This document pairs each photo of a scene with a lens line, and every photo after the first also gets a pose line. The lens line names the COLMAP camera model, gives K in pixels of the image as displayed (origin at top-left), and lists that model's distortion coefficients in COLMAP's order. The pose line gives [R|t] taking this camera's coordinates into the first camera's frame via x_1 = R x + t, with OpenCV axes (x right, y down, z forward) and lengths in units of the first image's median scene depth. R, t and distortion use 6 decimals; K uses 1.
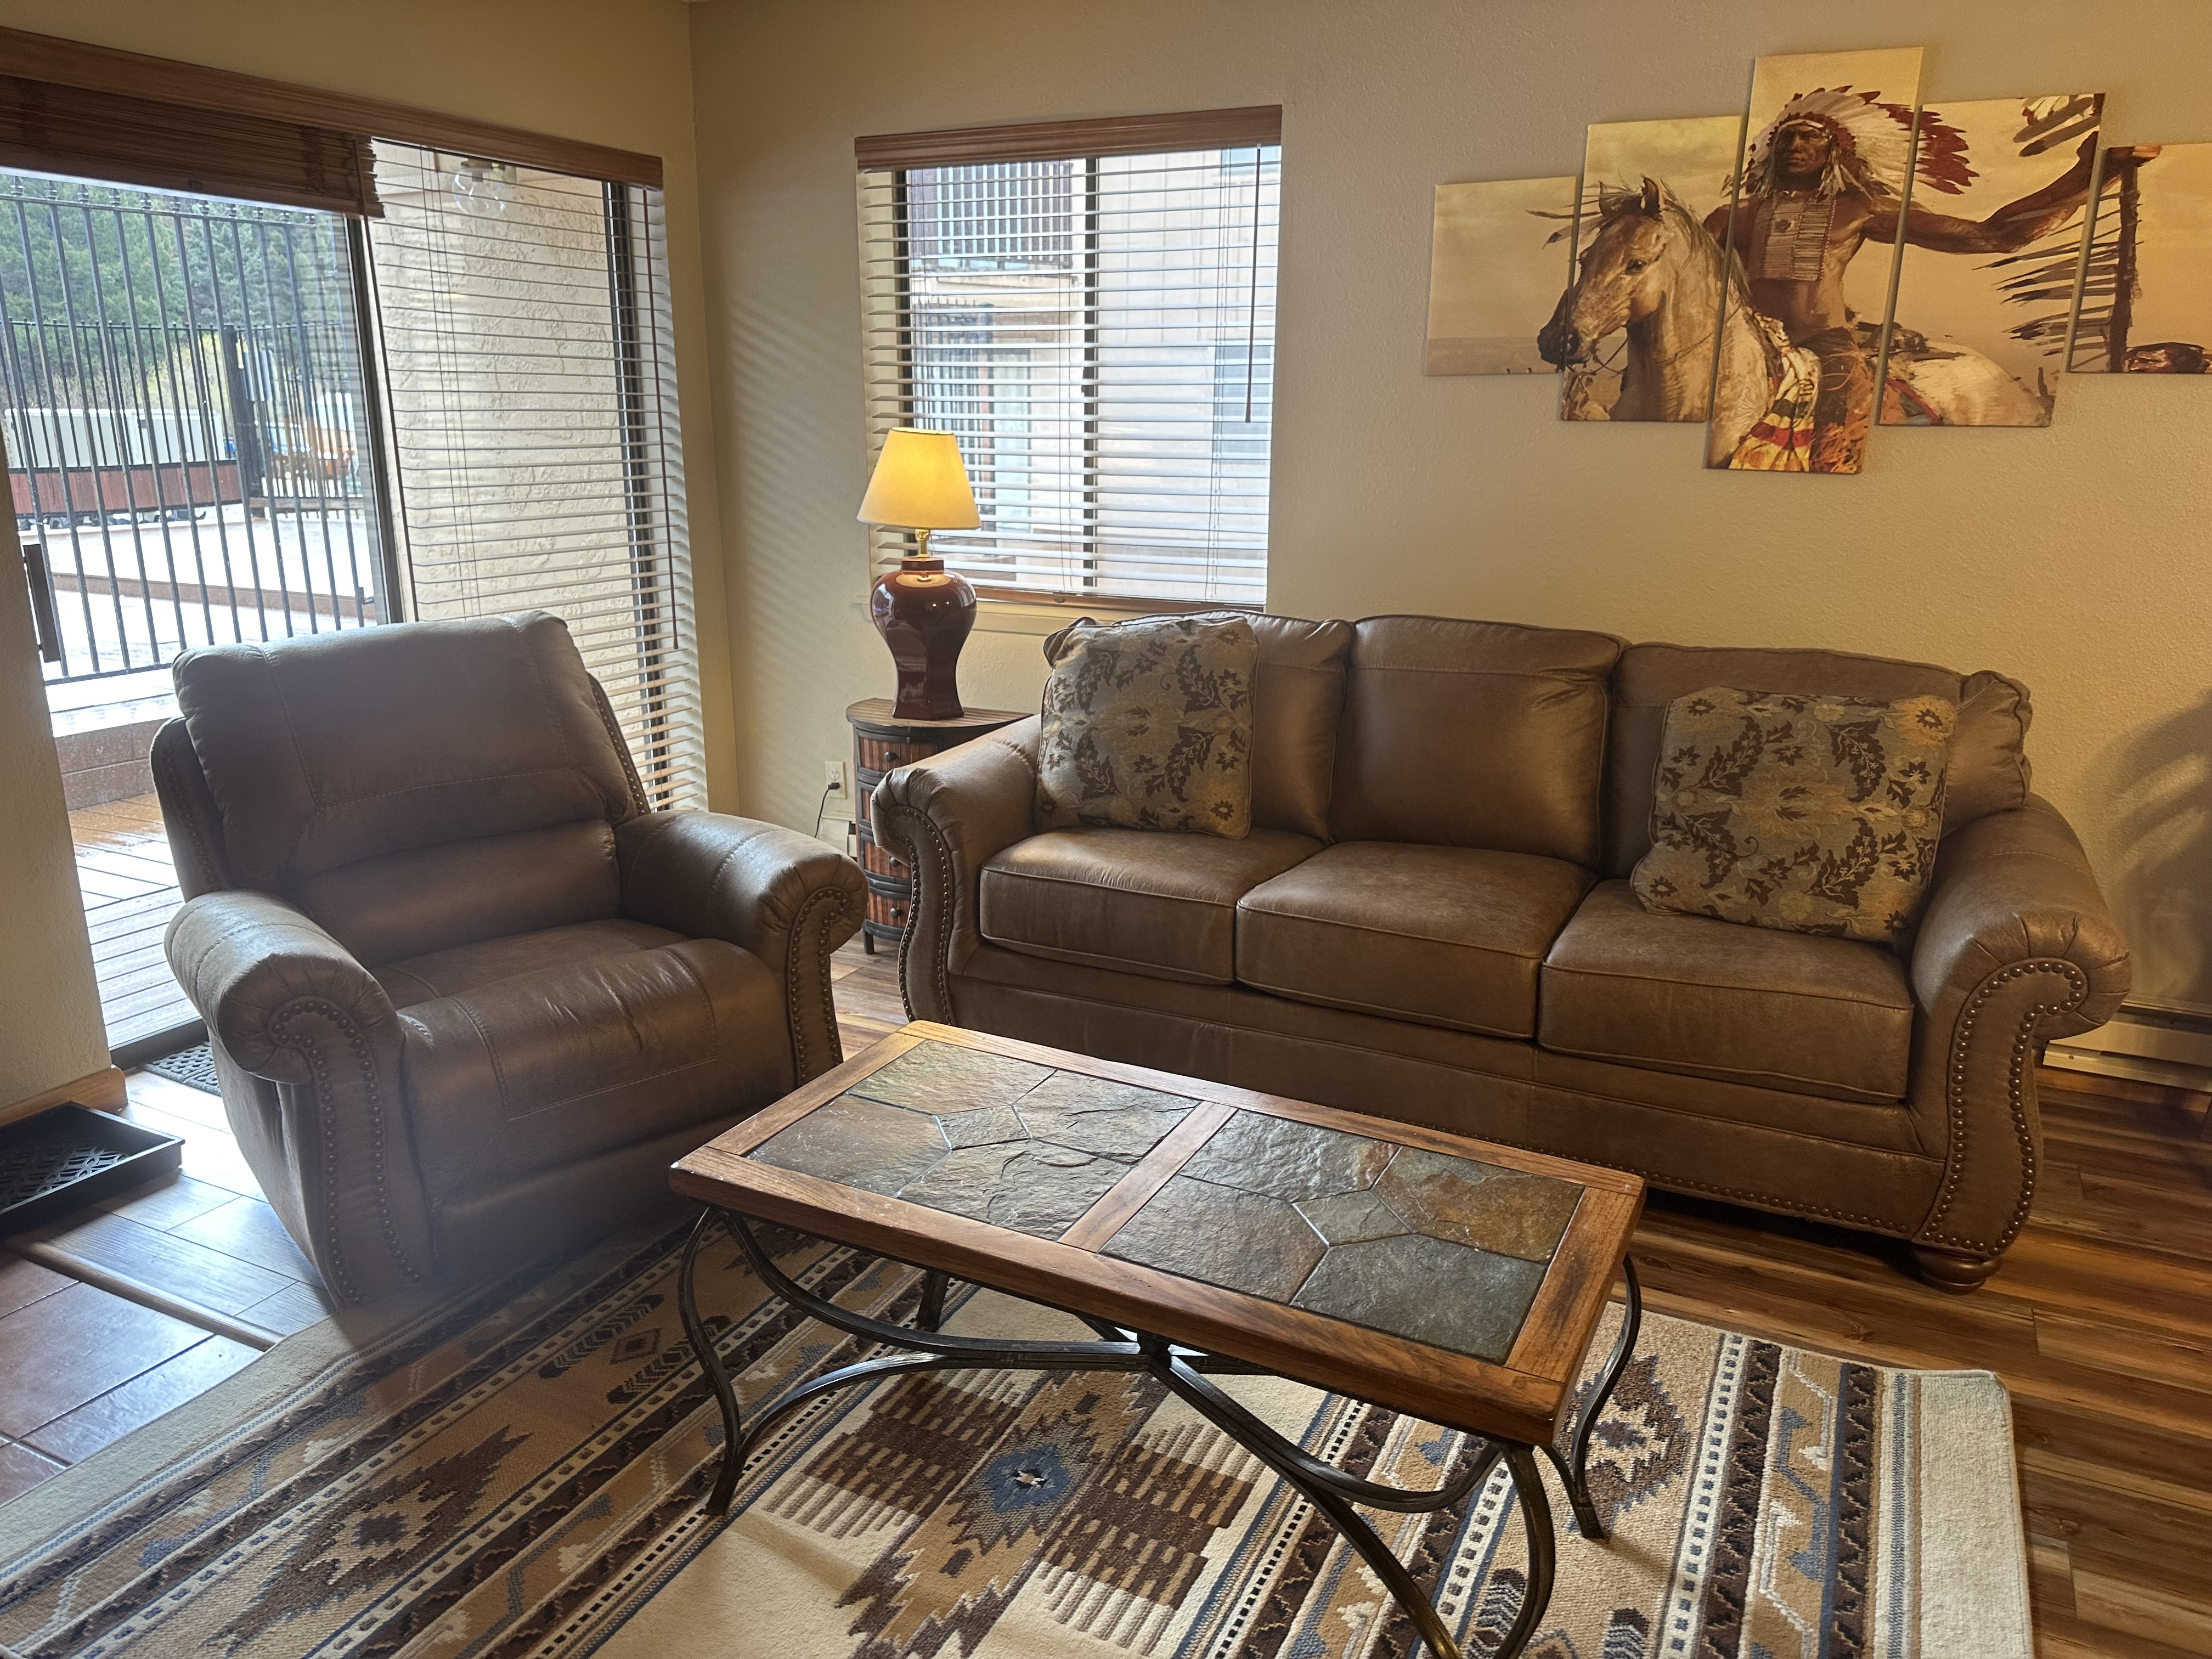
lens RADIAL K [[1616.1, 0, 1098.4], [0, 1616.1, 824.2], [0, 0, 1]] dist [0.030428, -0.029124]
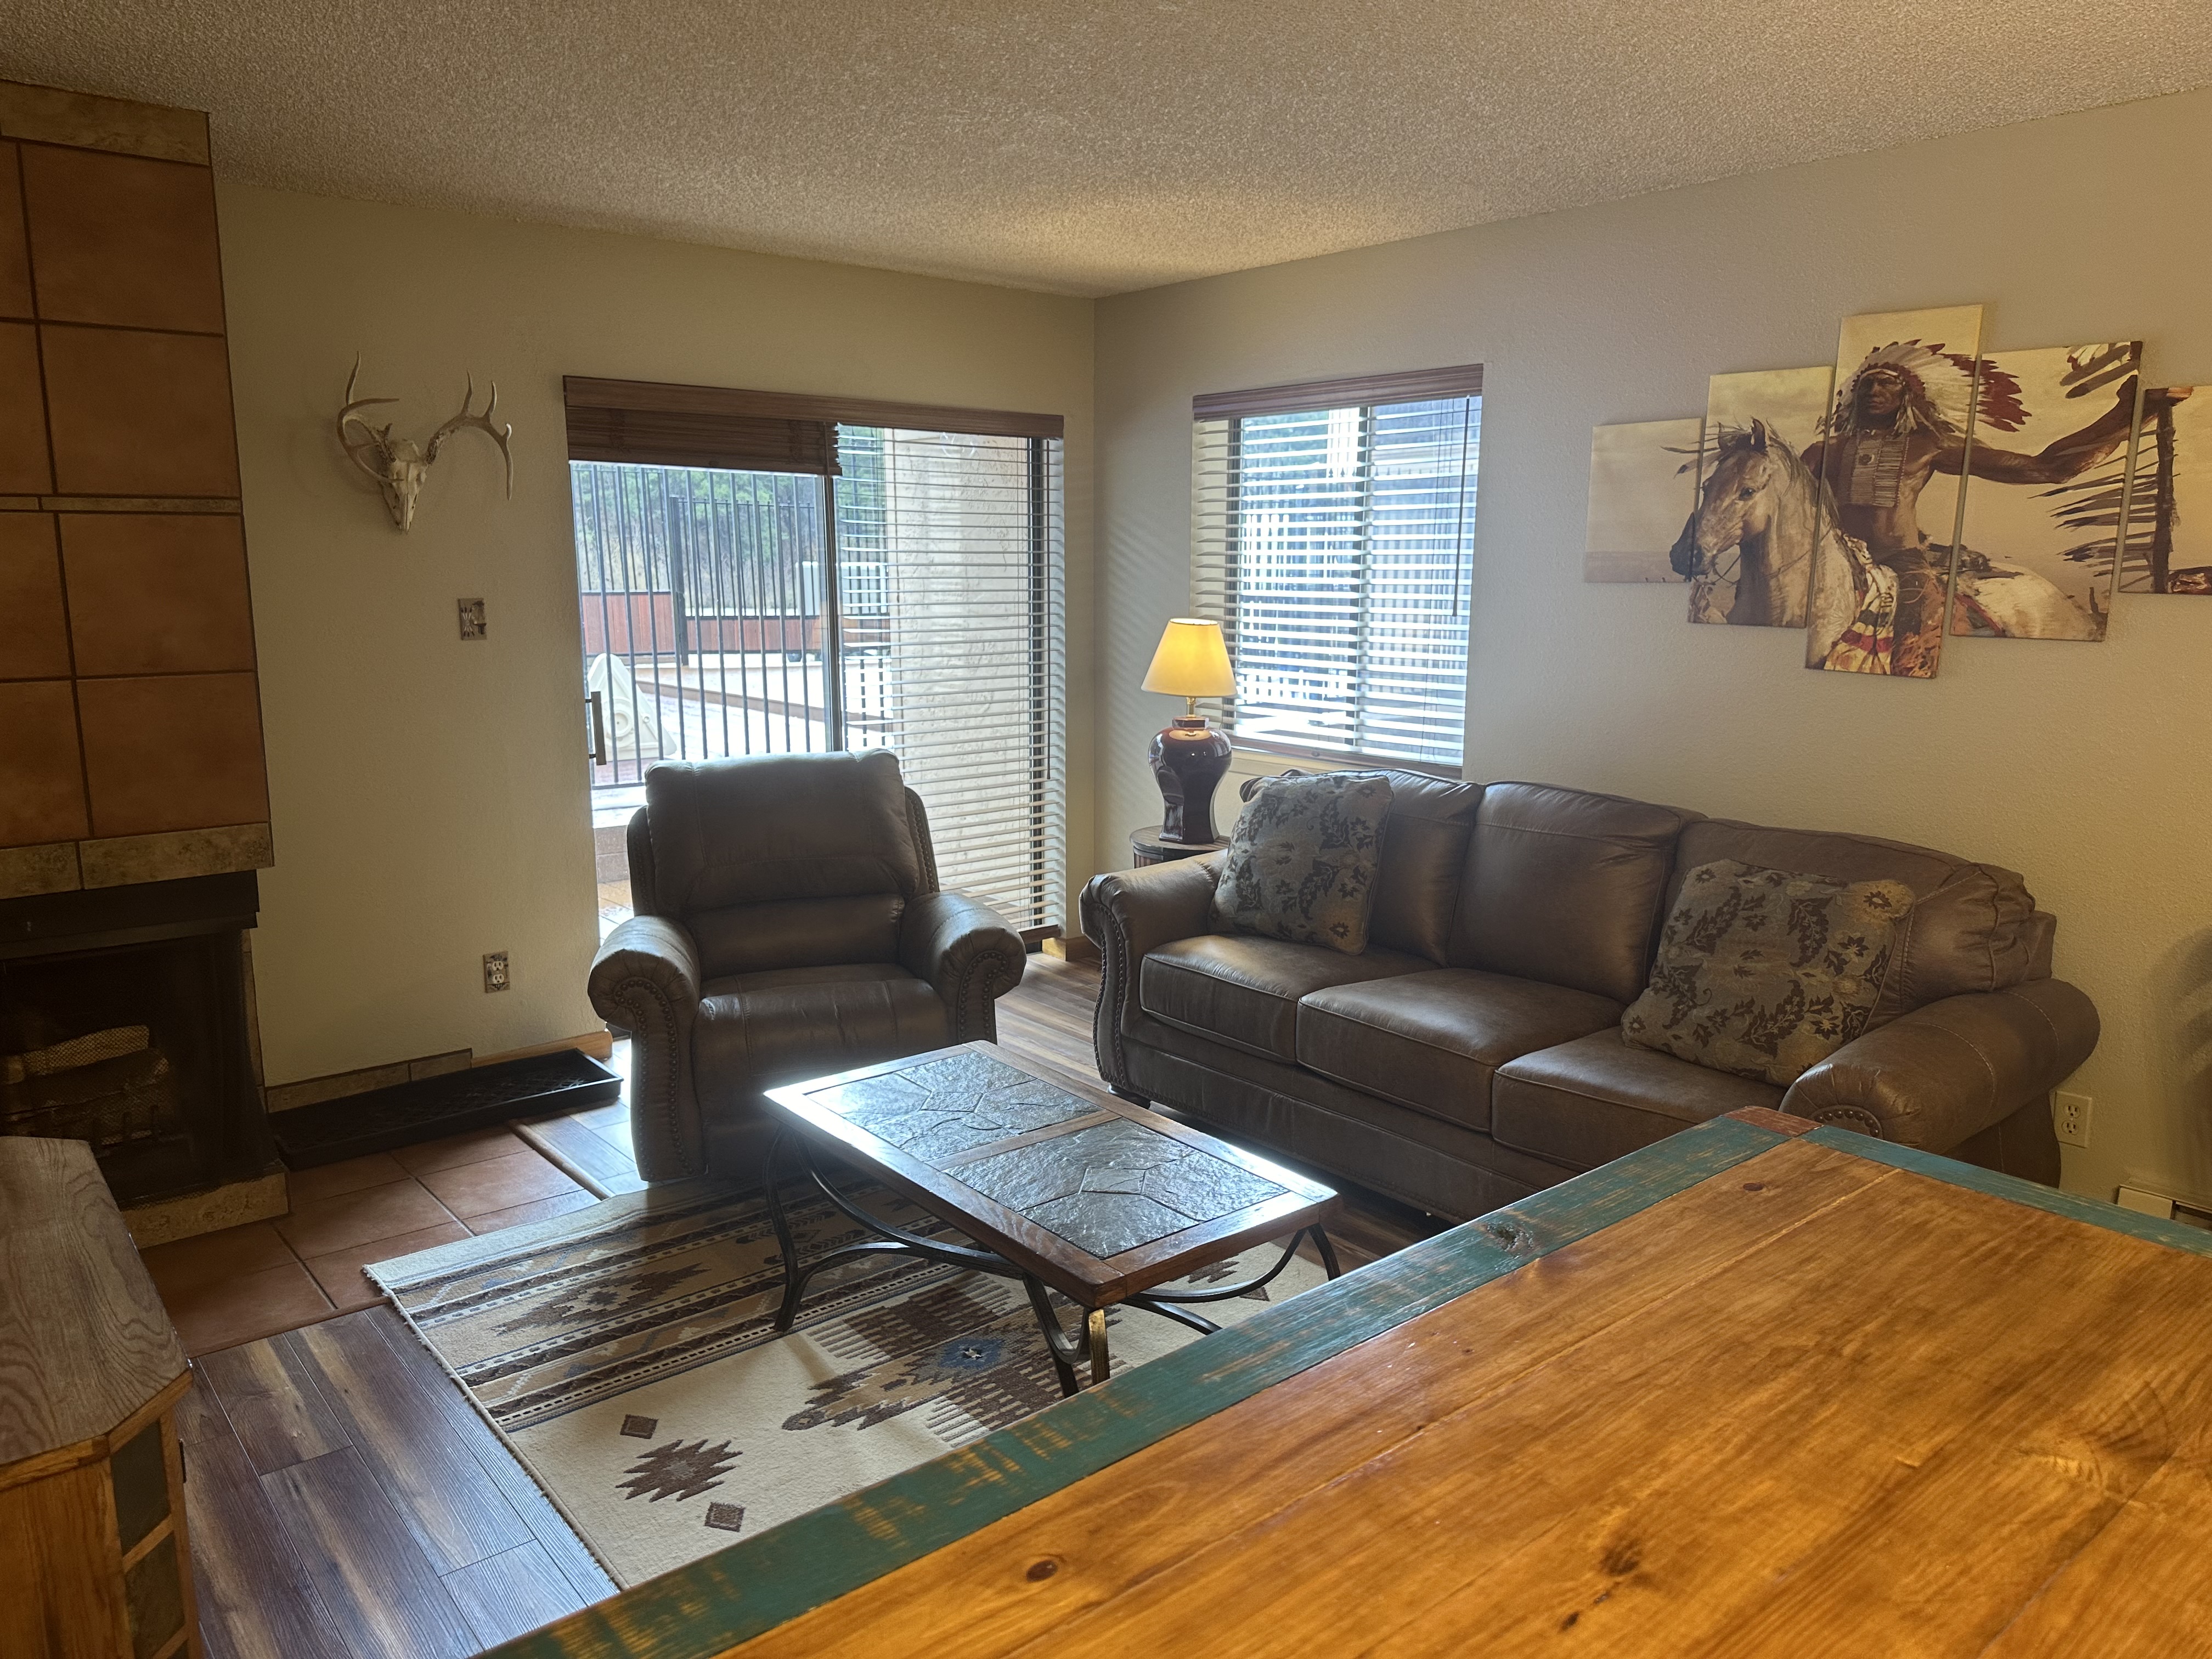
lens RADIAL K [[1564.3, 0, 1089.4], [0, 1564.3, 828.9], [0, 0, 1]] dist [0.025476, -0.034243]
pose [[0.910029, 0.068618, -0.408825, 0.394156], [-0.101443, 0.993083, -0.059126, 0.005047], [0.401940, 0.095279, 0.910695, -0.182537]]
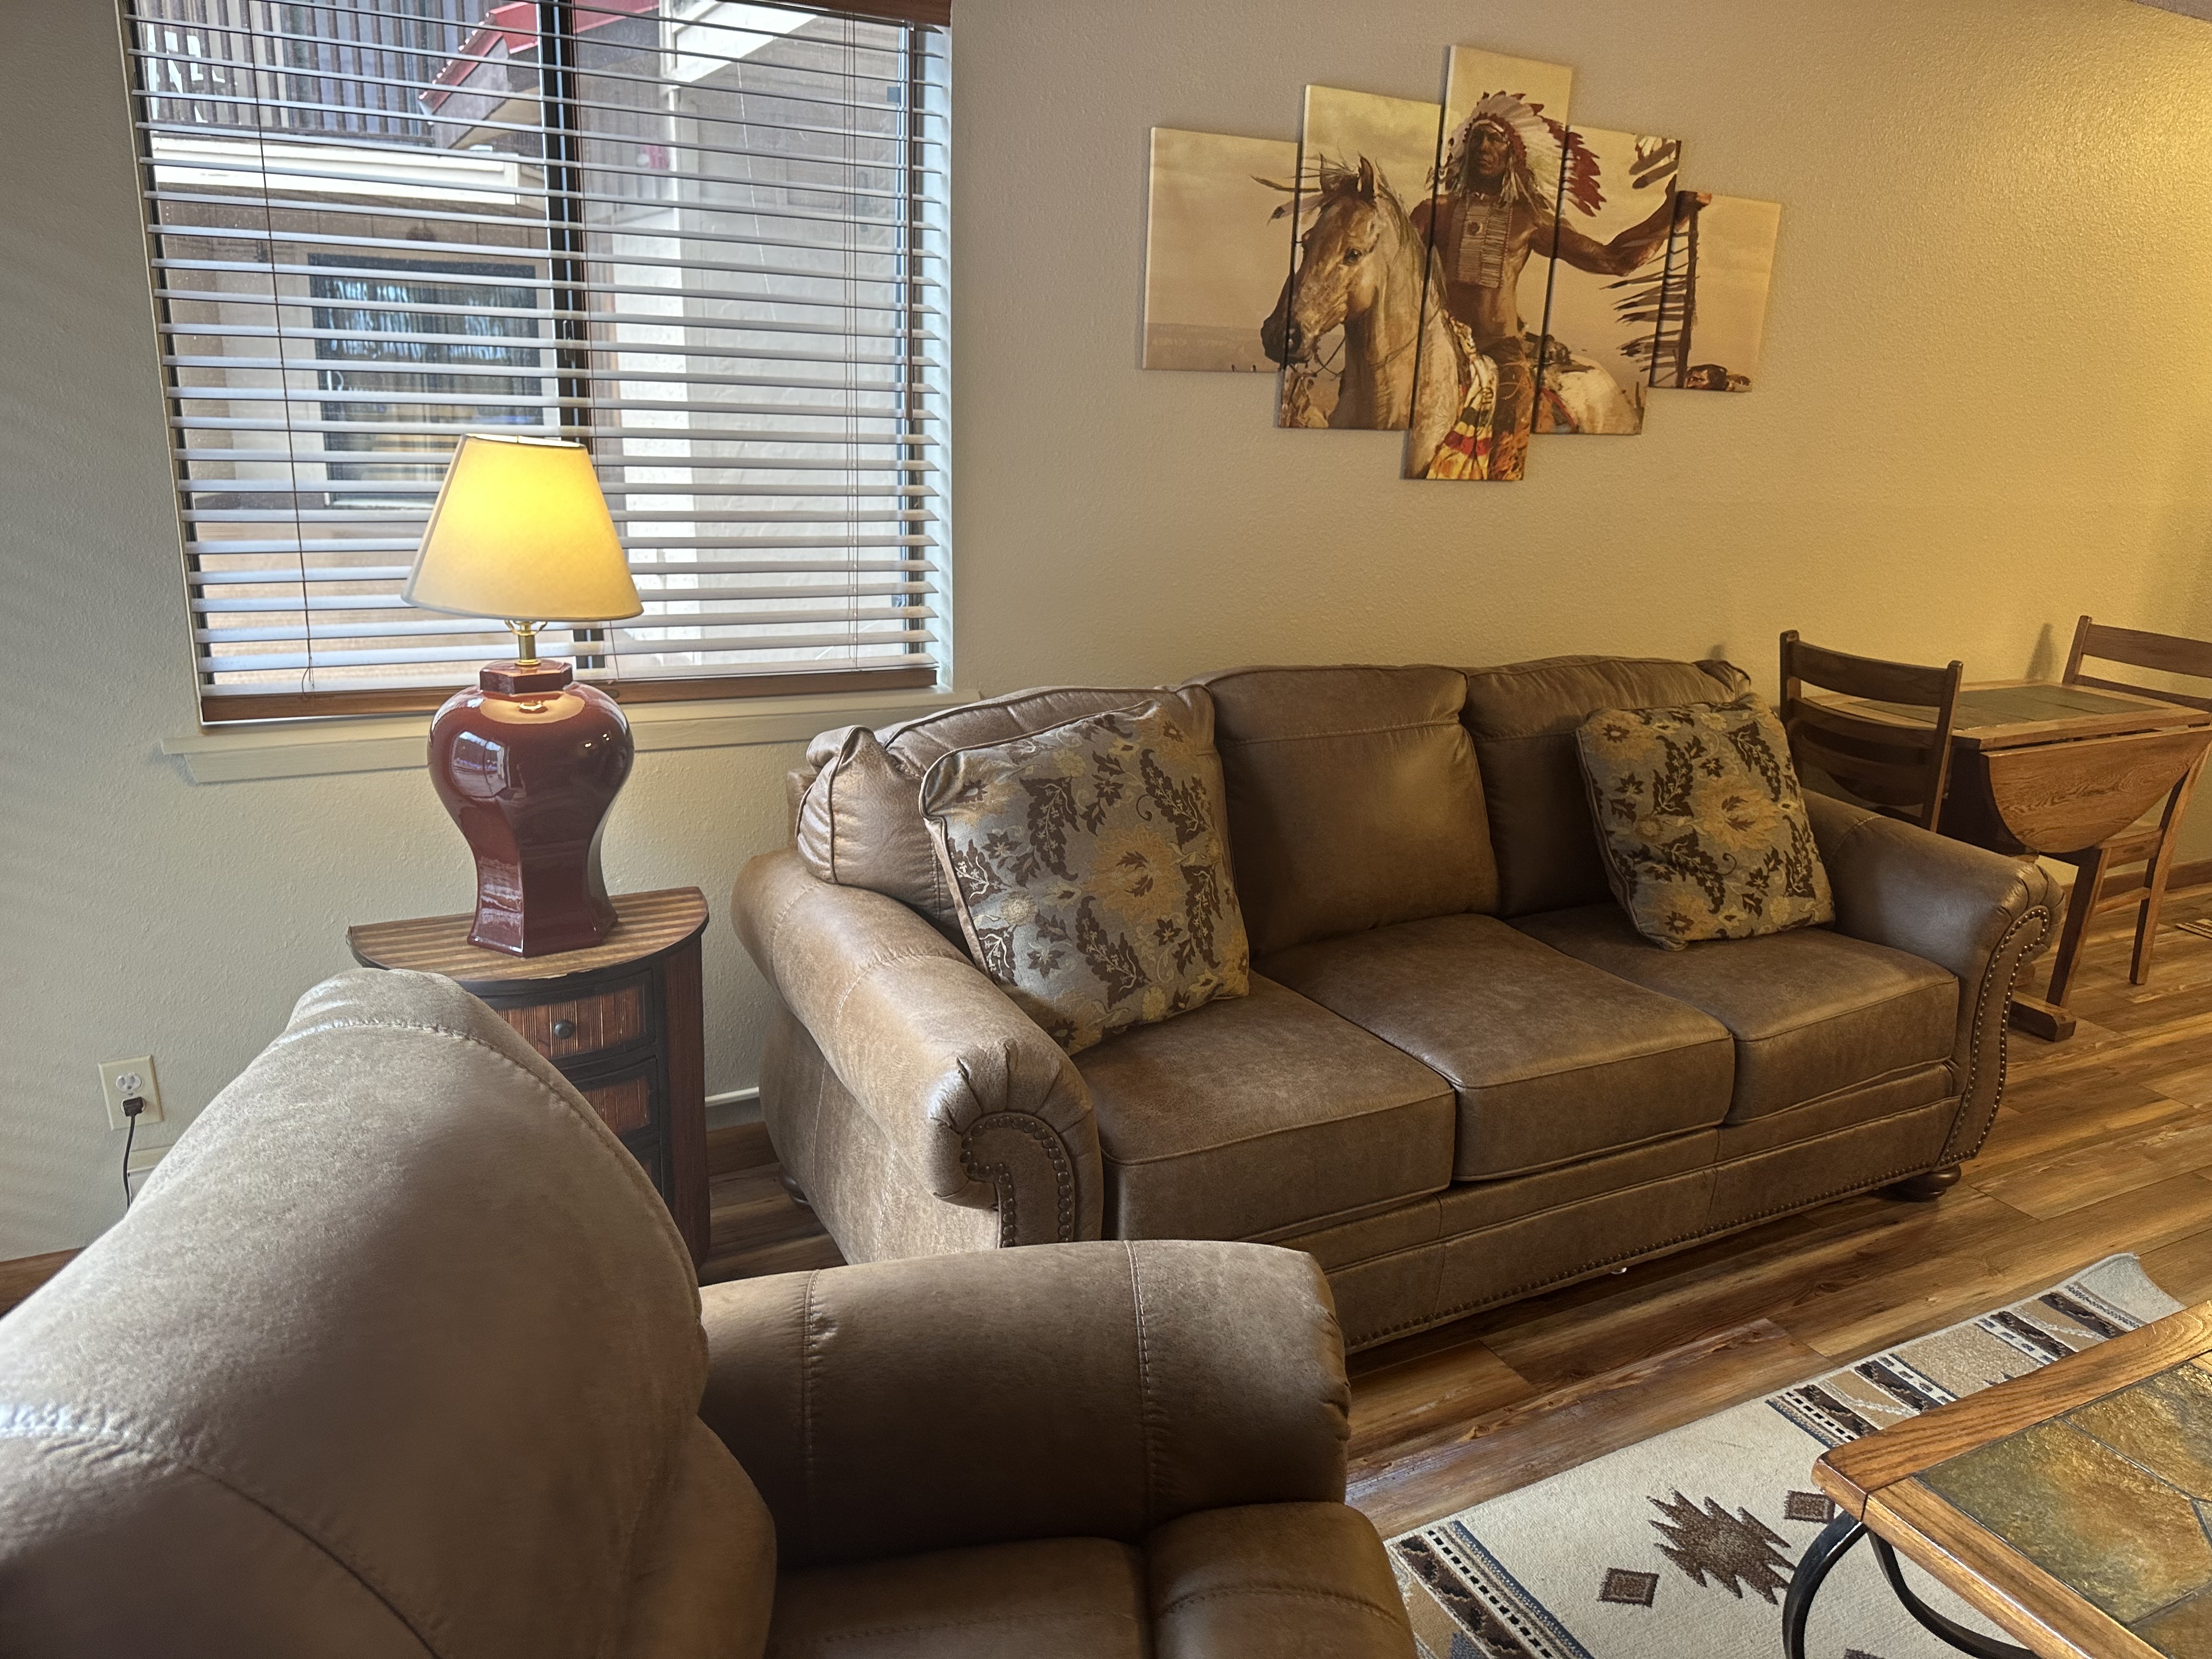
lens RADIAL K [[1535.0, 0, 1110.9], [0, 1535.0, 821.4], [0, 0, 1]] dist [0.160048, -0.349234]
pose [[0.587054, -0.211627, 0.781398, -0.515436], [0.168736, 0.976014, 0.137566, -0.185919], [-0.791768, 0.051091, 0.608682, 0.619149]]
